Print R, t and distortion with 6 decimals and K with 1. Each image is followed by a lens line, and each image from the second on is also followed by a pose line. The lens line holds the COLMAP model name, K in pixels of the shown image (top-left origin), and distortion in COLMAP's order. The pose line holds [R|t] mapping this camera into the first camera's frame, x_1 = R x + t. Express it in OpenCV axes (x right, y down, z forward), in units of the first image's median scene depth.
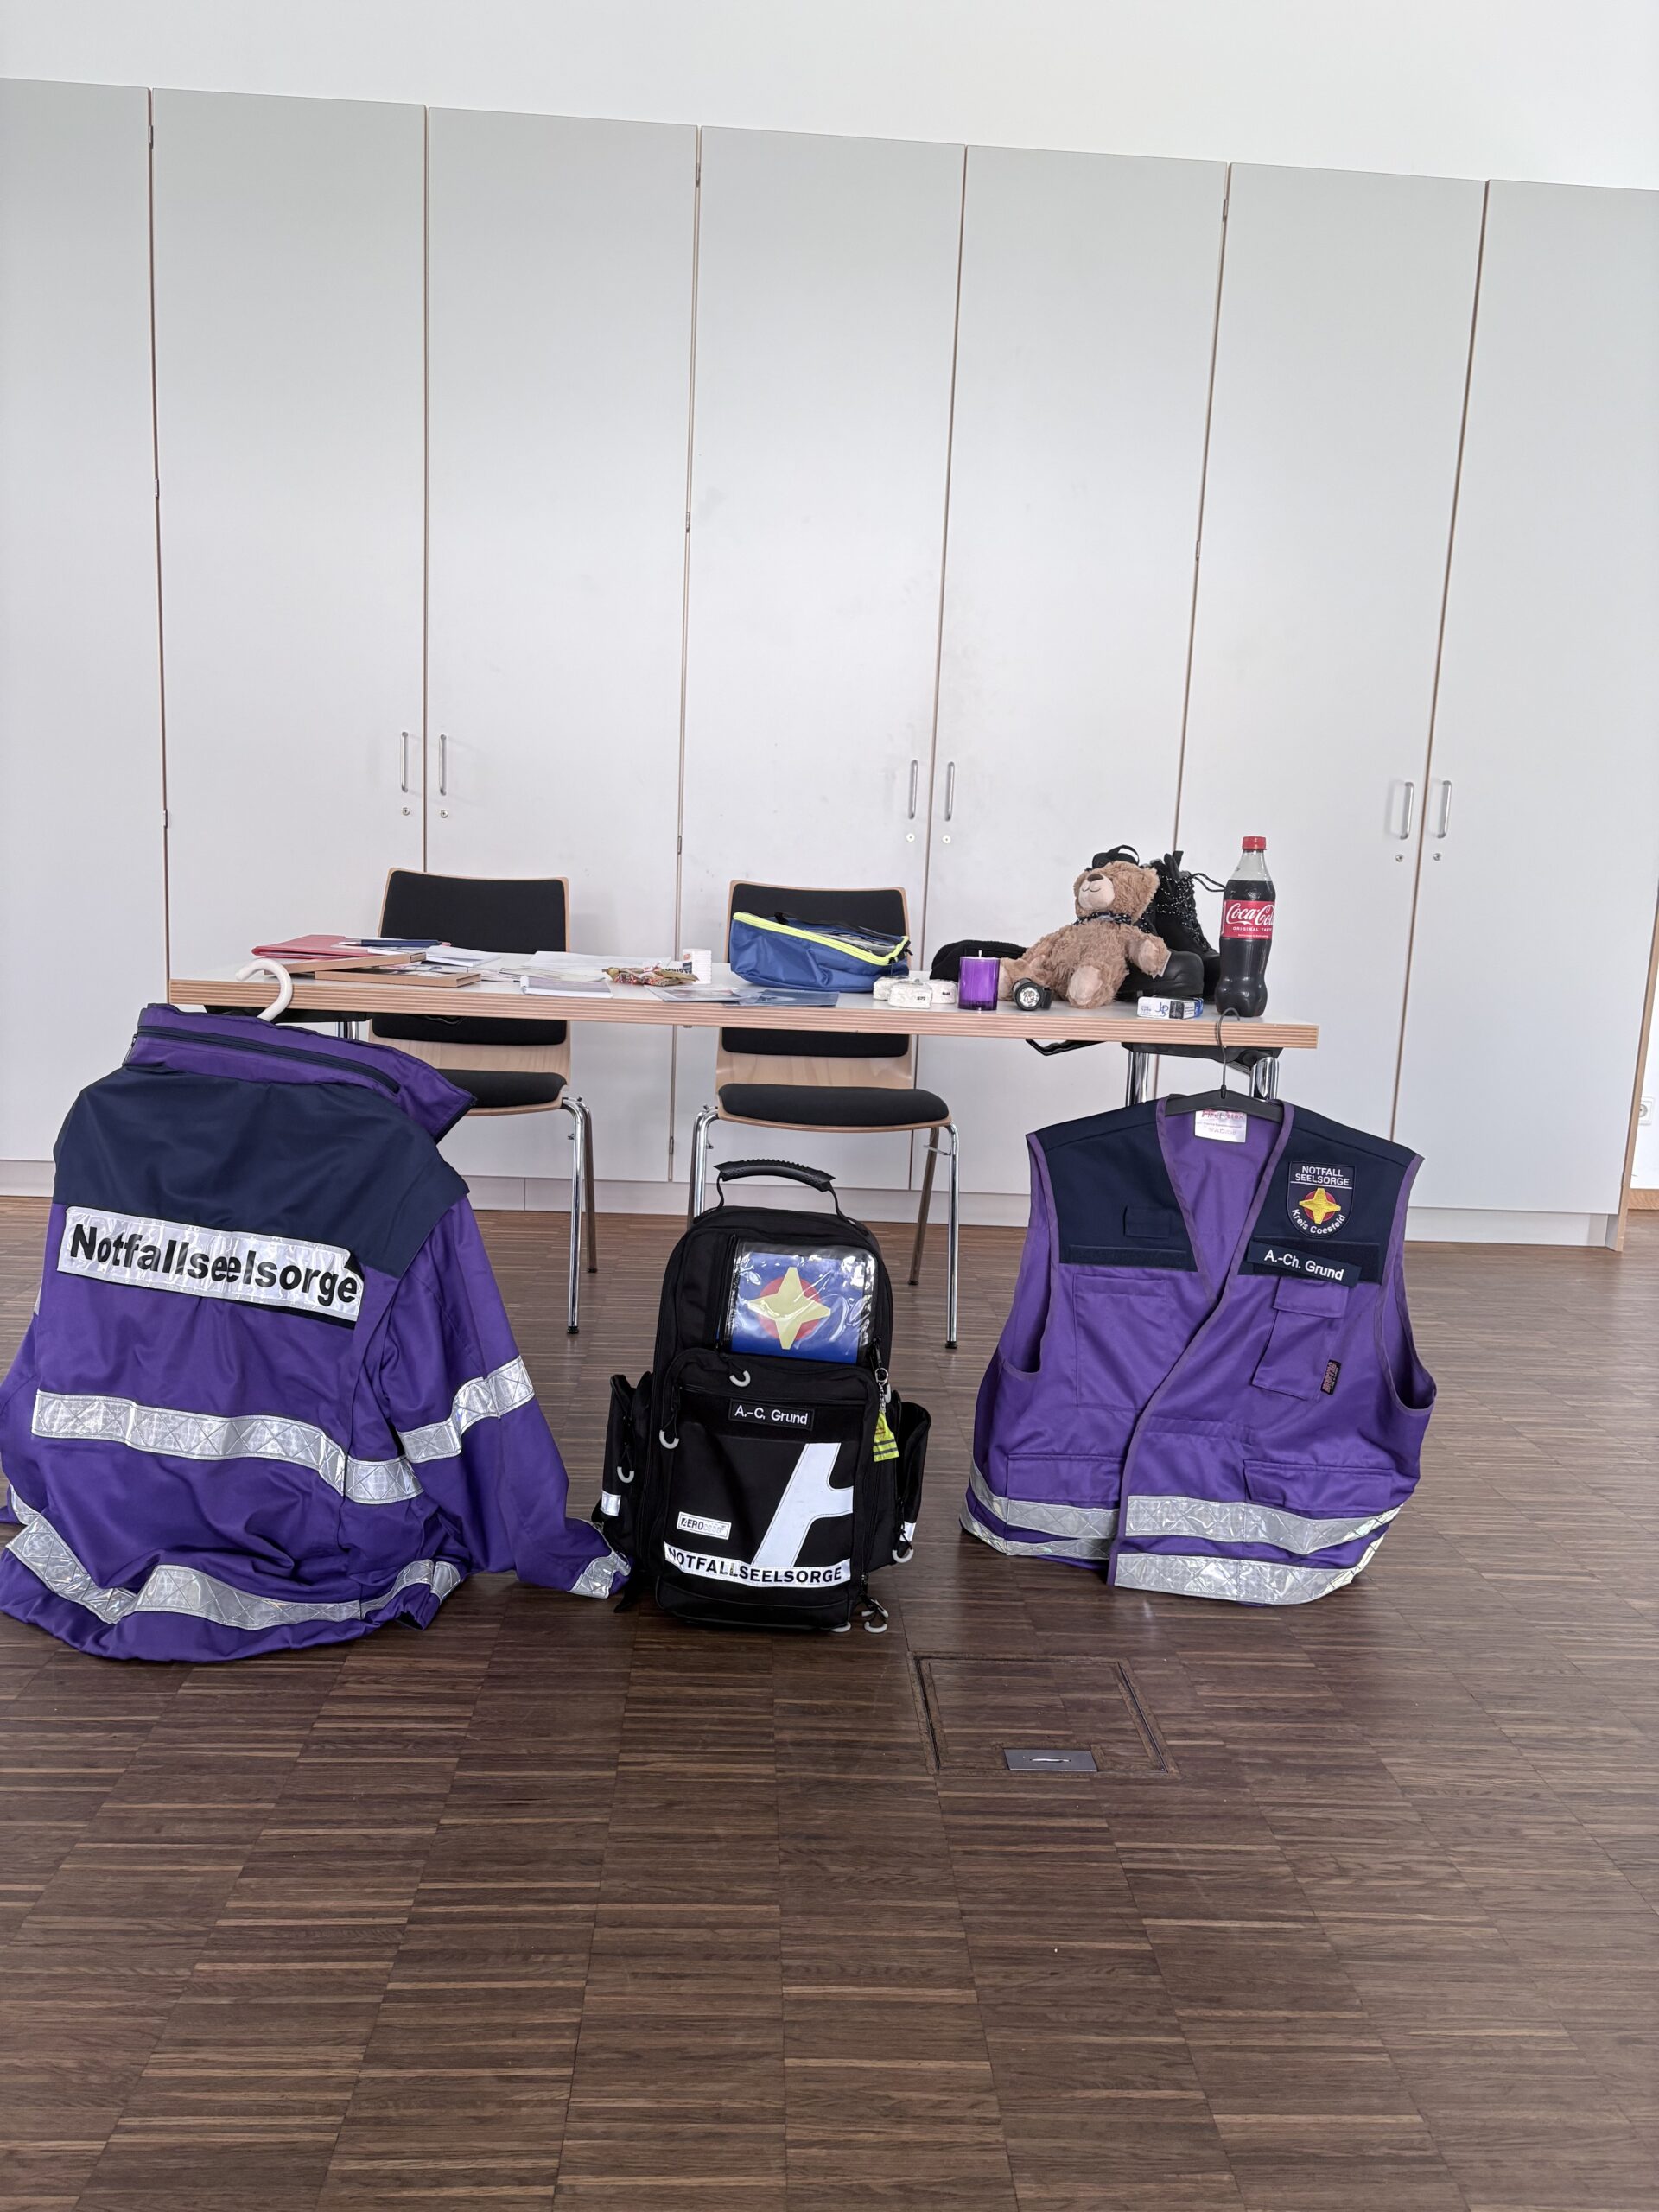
lens RADIAL K [[1634.1, 0, 830.3], [0, 1634.1, 1127.6], [0, 0, 1]] dist [0.043399, -0.041346]
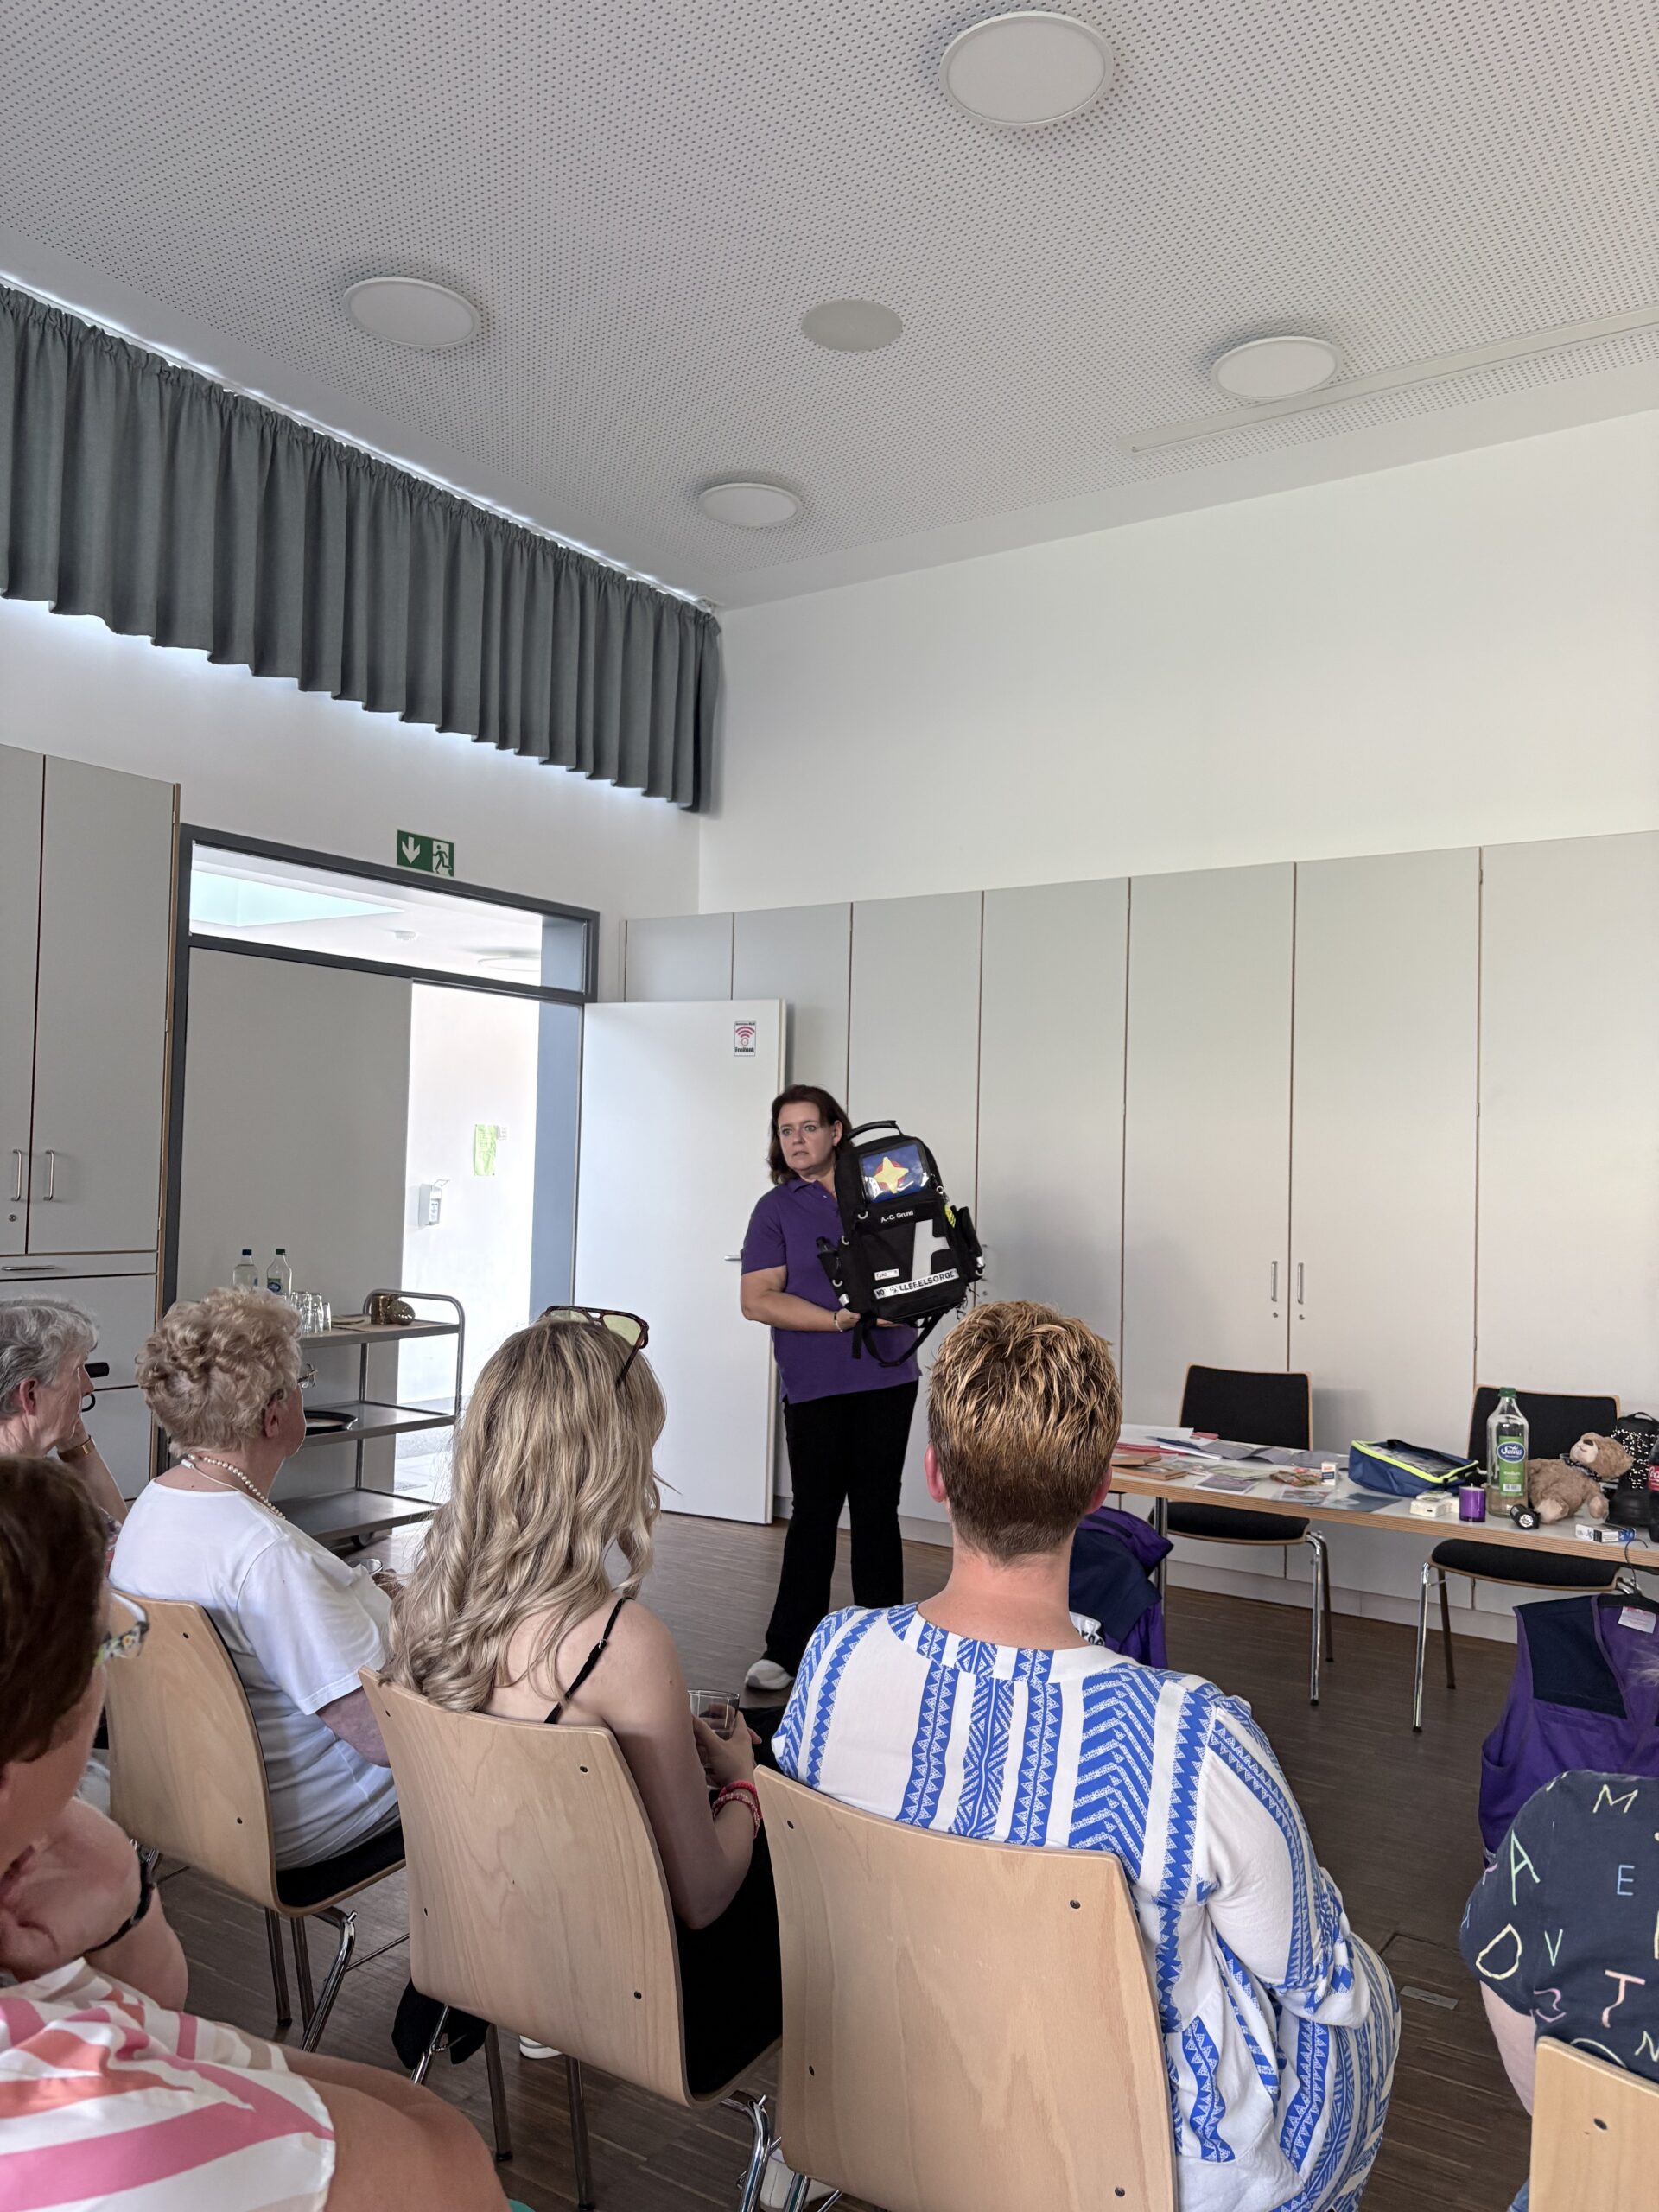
lens RADIAL K [[1634.1, 0, 838.3], [0, 1634.1, 1104.8], [0, 0, 1]] dist [0.043399, -0.041346]
pose [[0.794245, -0.056078, -0.605004, 0.604909], [-0.087791, 0.974691, -0.205597, -0.085344], [0.601221, 0.216408, 0.769221, -0.705648]]
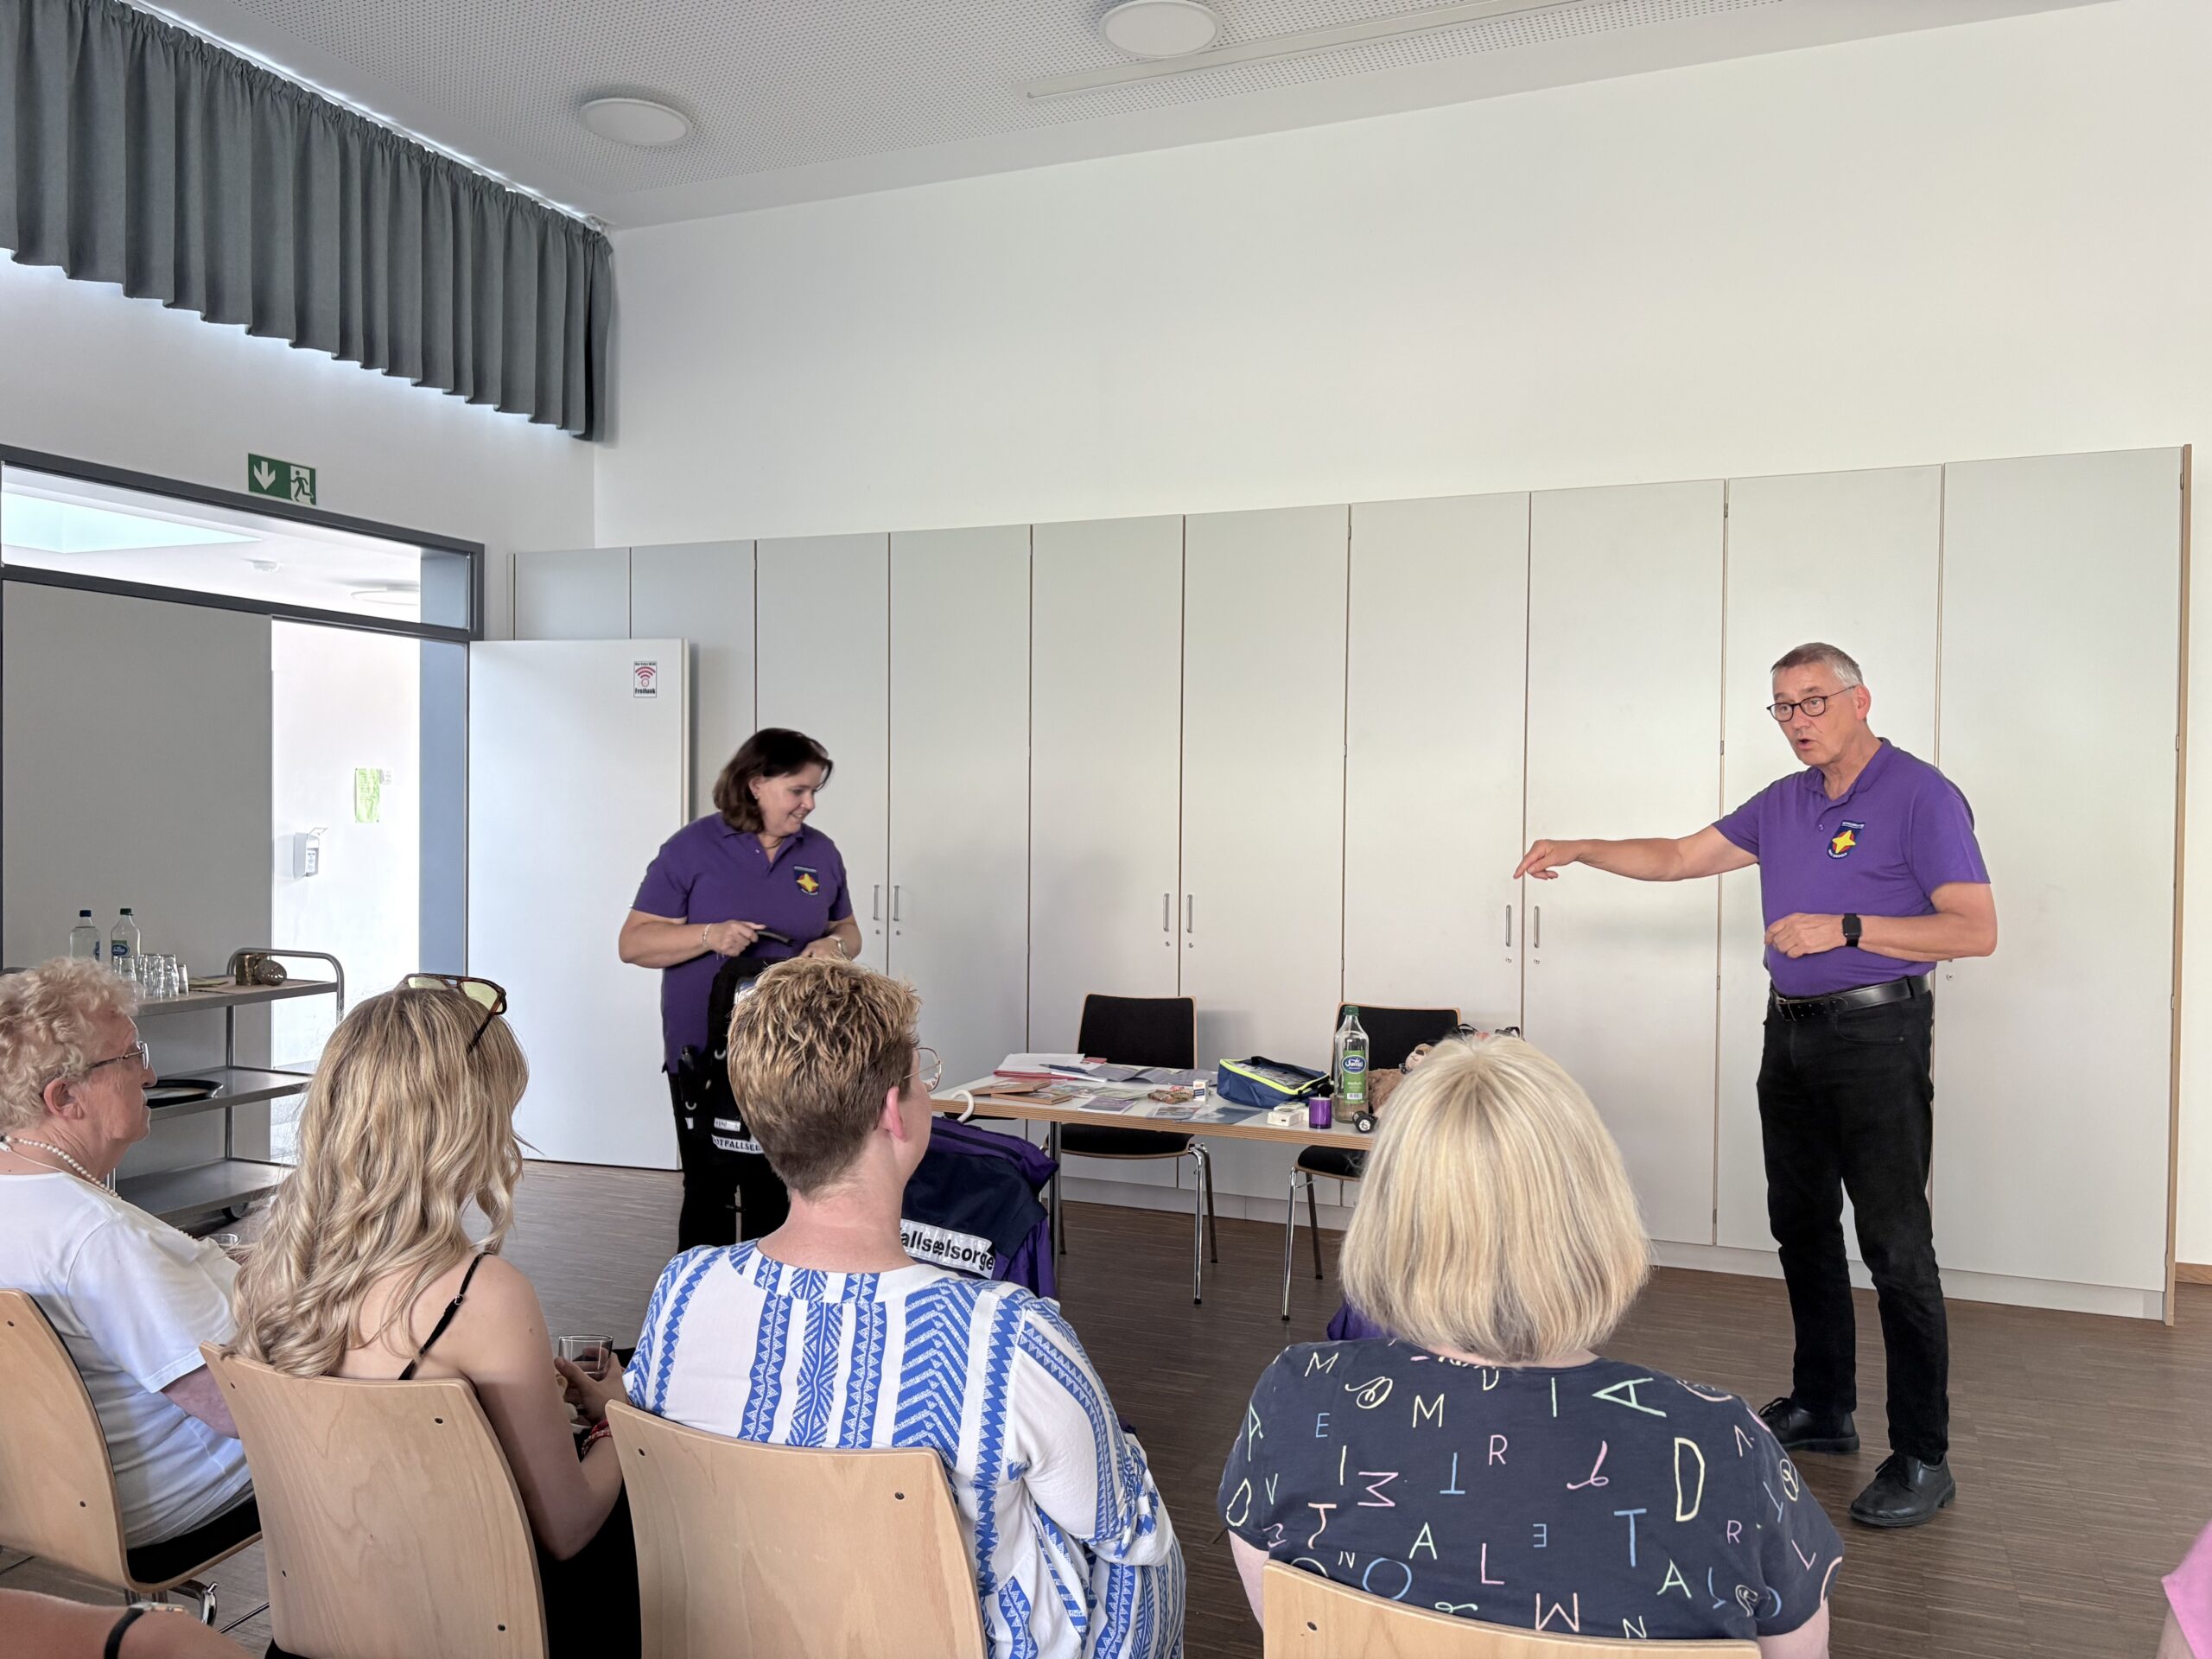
lens RADIAL K [[1634.1, 0, 1103.9], [0, 1634.1, 827.7], [0, 0, 1]] dist [0.043399, -0.041346]
pose [[0.899651, -0.037726, -0.434977, 0.673745], [-0.038203, 0.985637, -0.164499, -0.093394], [0.434936, 0.164609, 0.885288, -0.729622]]
